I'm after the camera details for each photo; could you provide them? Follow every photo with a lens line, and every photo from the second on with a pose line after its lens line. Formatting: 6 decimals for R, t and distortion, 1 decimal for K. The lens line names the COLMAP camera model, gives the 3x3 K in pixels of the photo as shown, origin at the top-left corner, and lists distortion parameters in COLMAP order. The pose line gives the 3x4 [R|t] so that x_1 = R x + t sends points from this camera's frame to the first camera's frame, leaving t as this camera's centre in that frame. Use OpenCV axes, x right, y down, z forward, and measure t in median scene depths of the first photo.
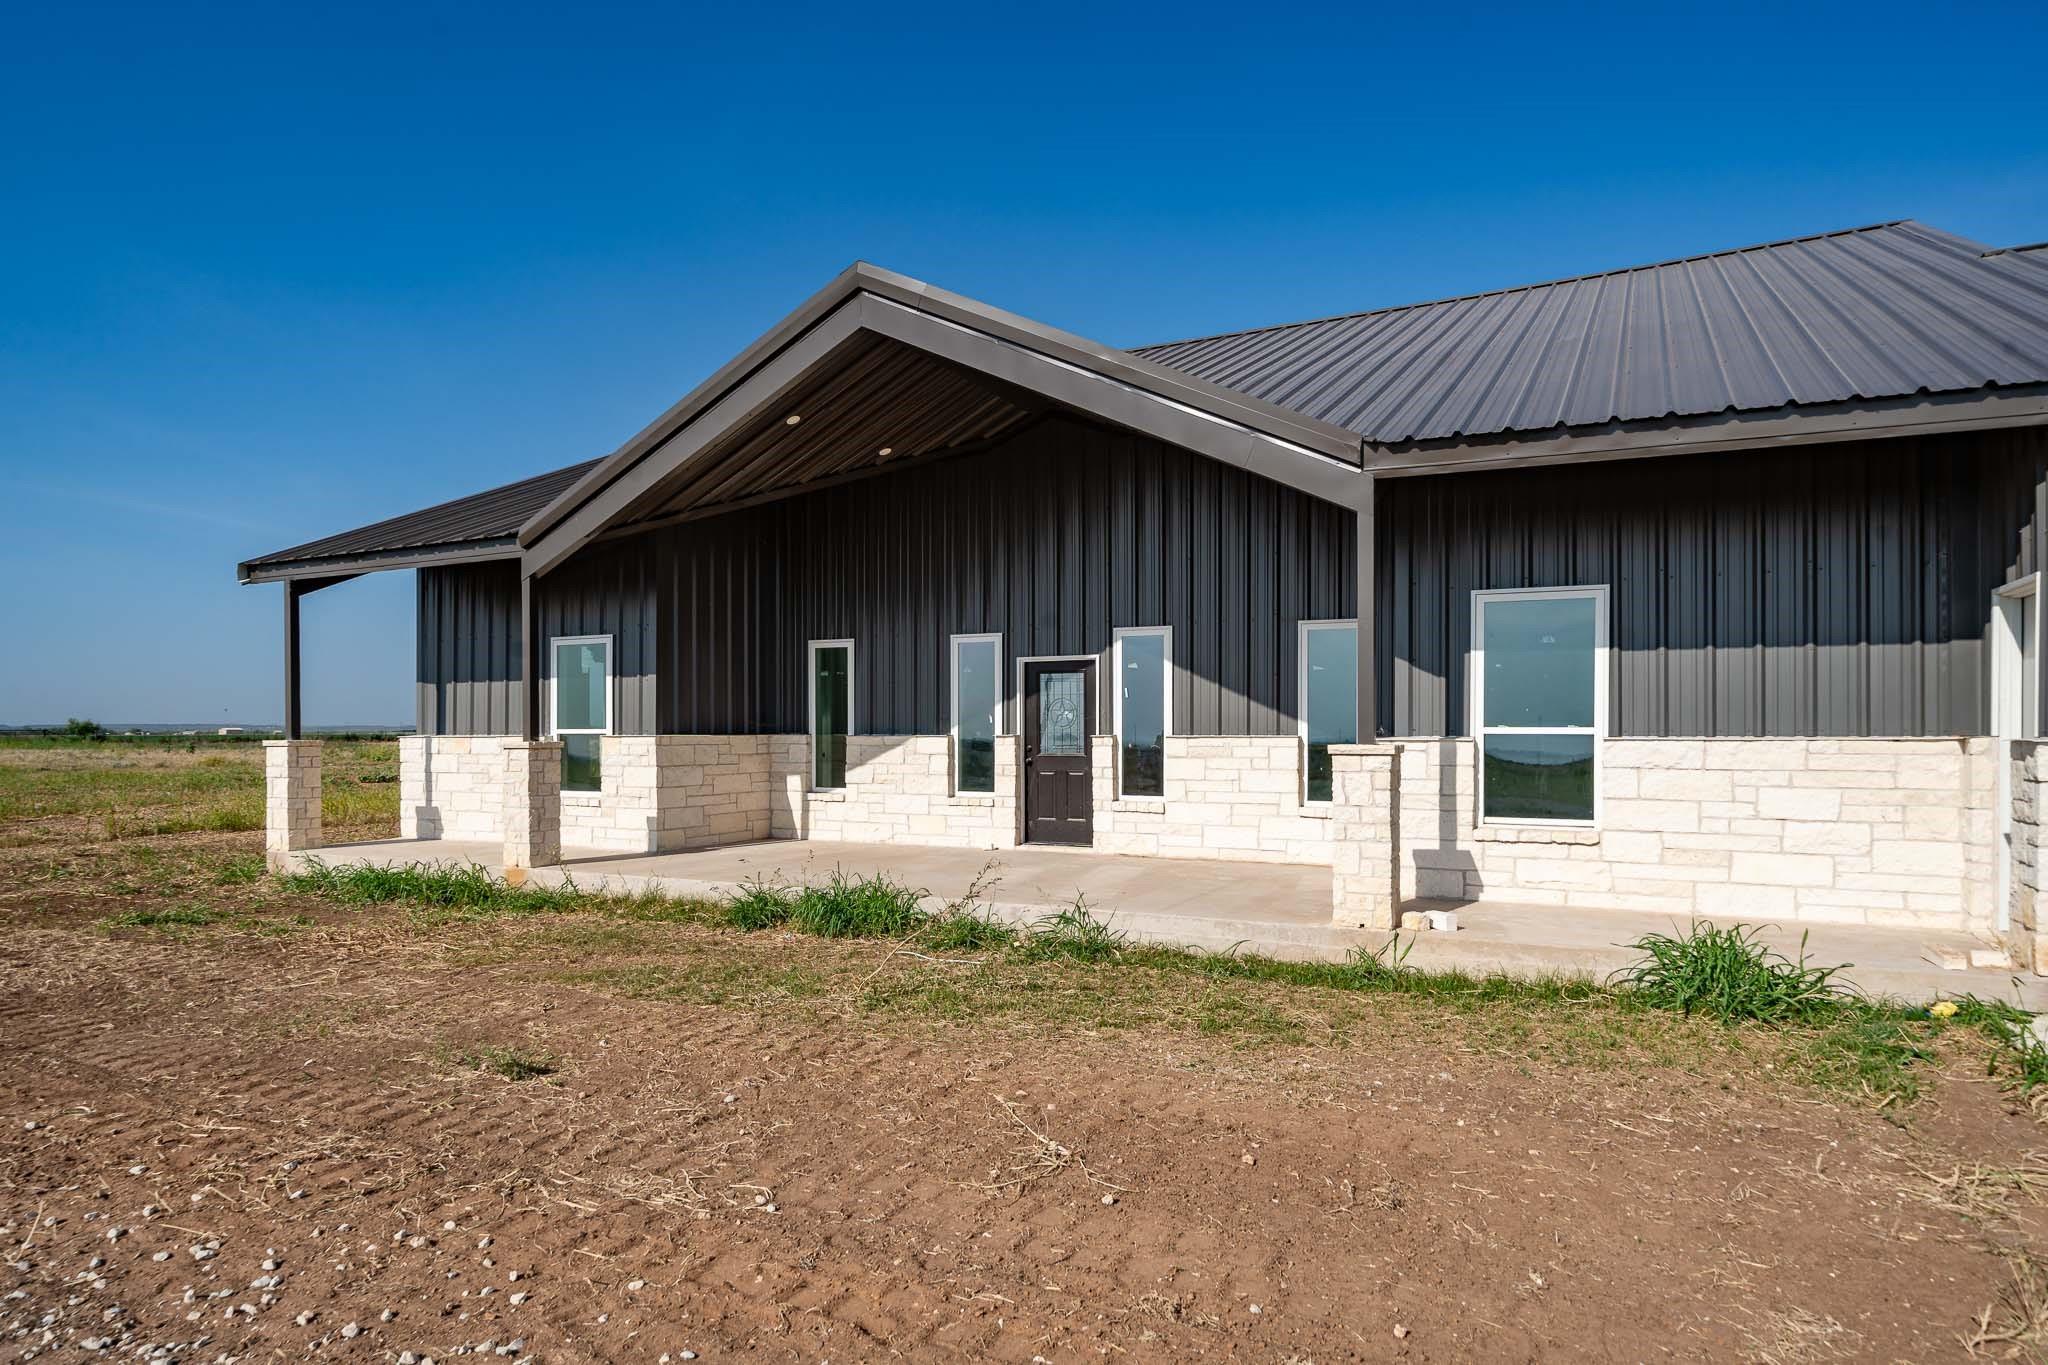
lens RADIAL K [[1235.6, 0, 1001.6], [0, 1235.6, 733.5], [0, 0, 1]] dist [-0.002061, 0.000110]
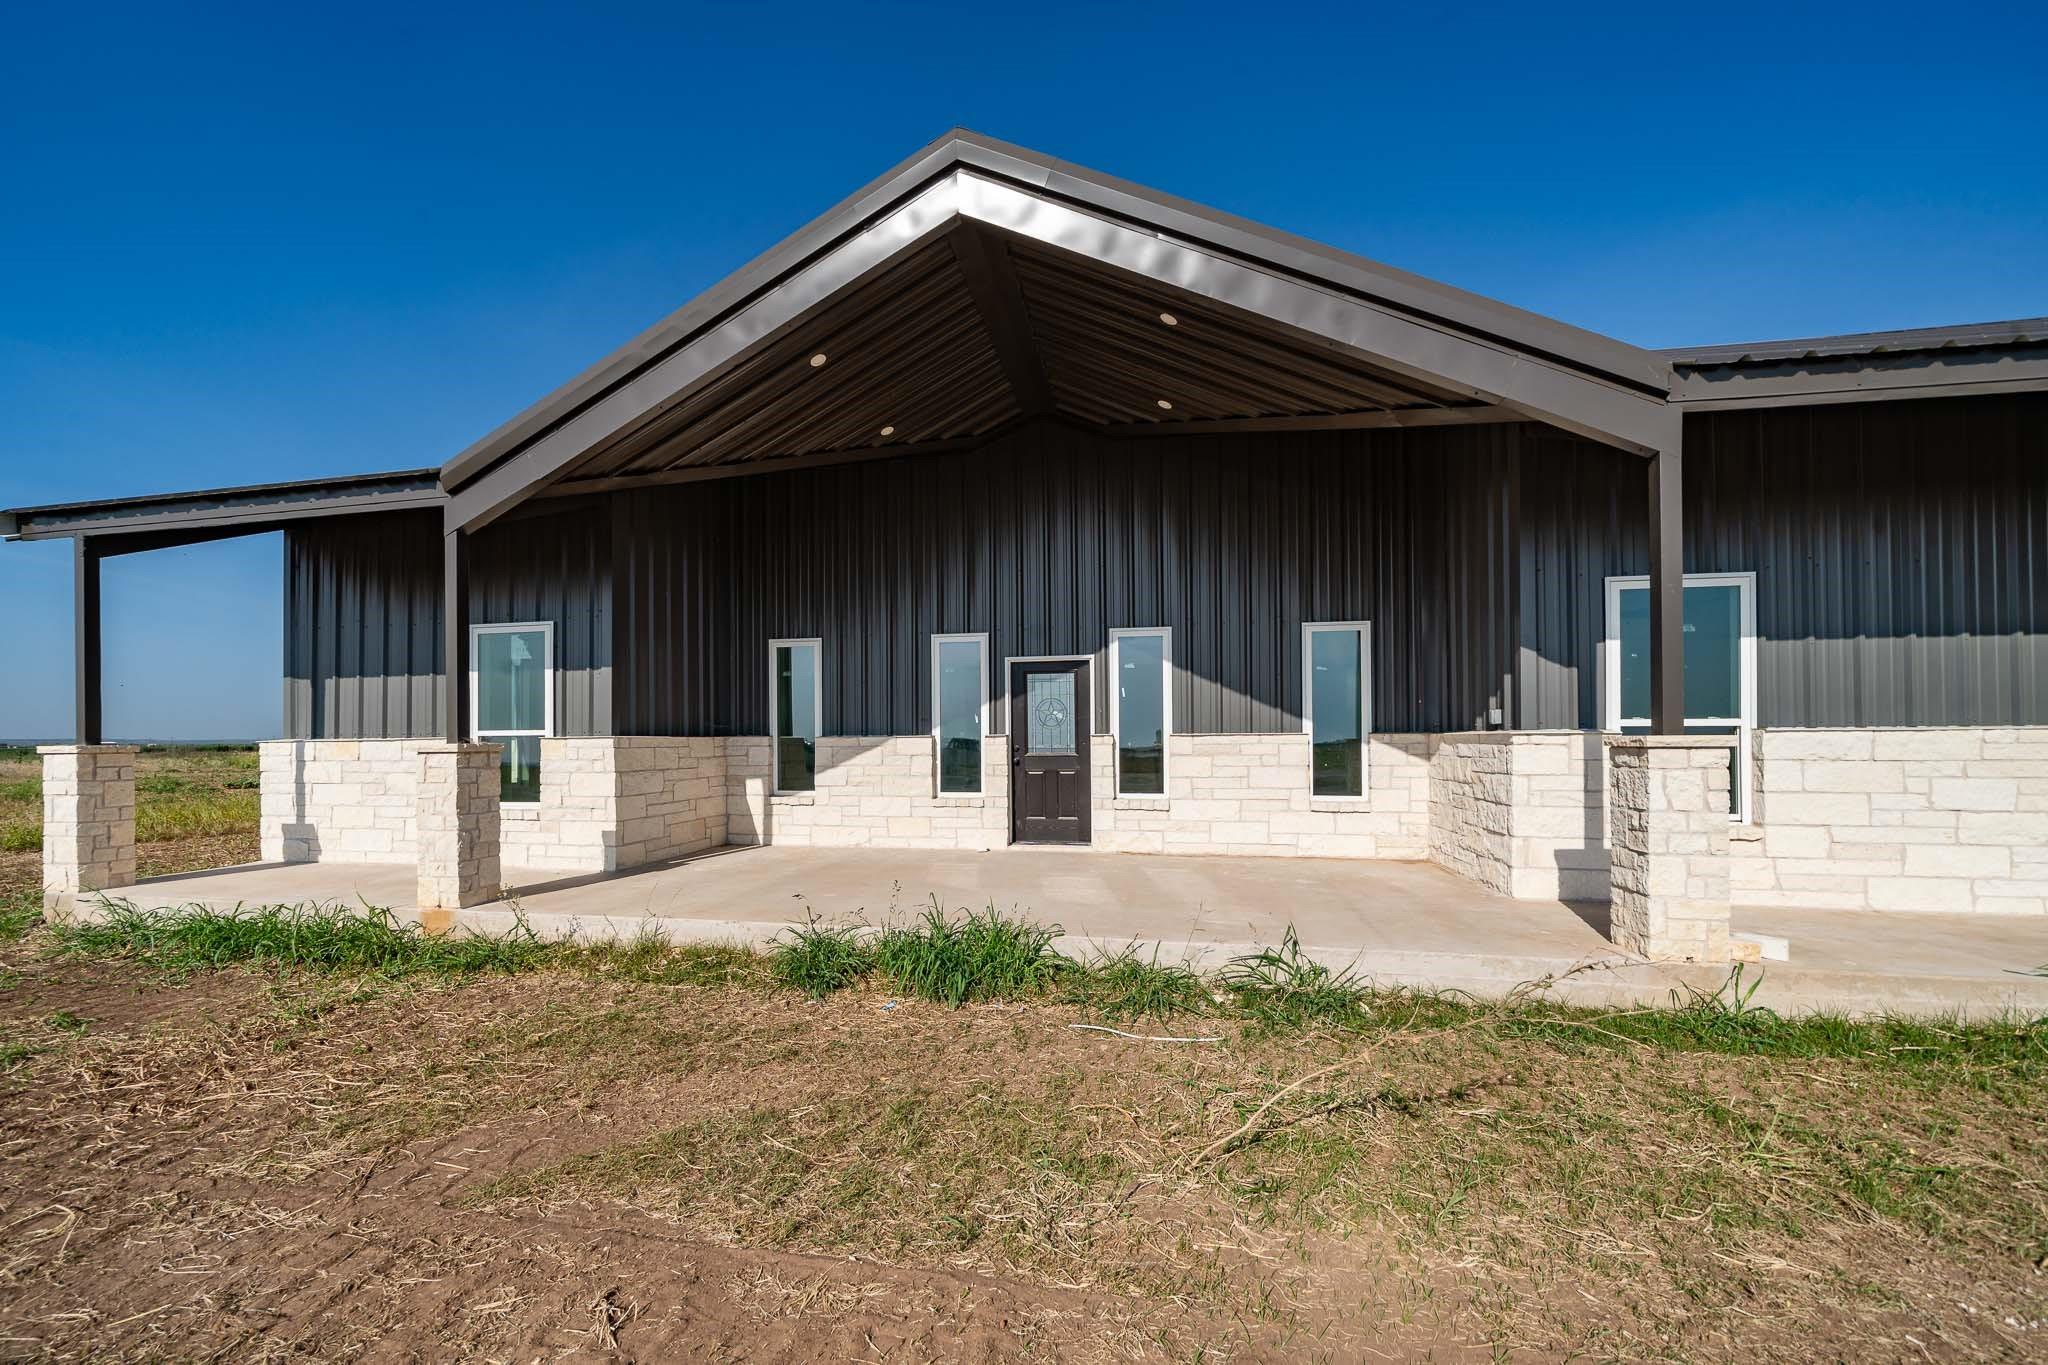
lens RADIAL K [[829.1, 0, 1018.2], [0, 829.1, 735.8], [0, 0, 1]] dist [-0.002414, -0.000176]
pose [[0.960927, -0.004064, 0.276771, -0.170585], [0.006020, 0.999963, -0.006218, 0.006326], [-0.276735, 0.007641, 0.960916, 0.367409]]
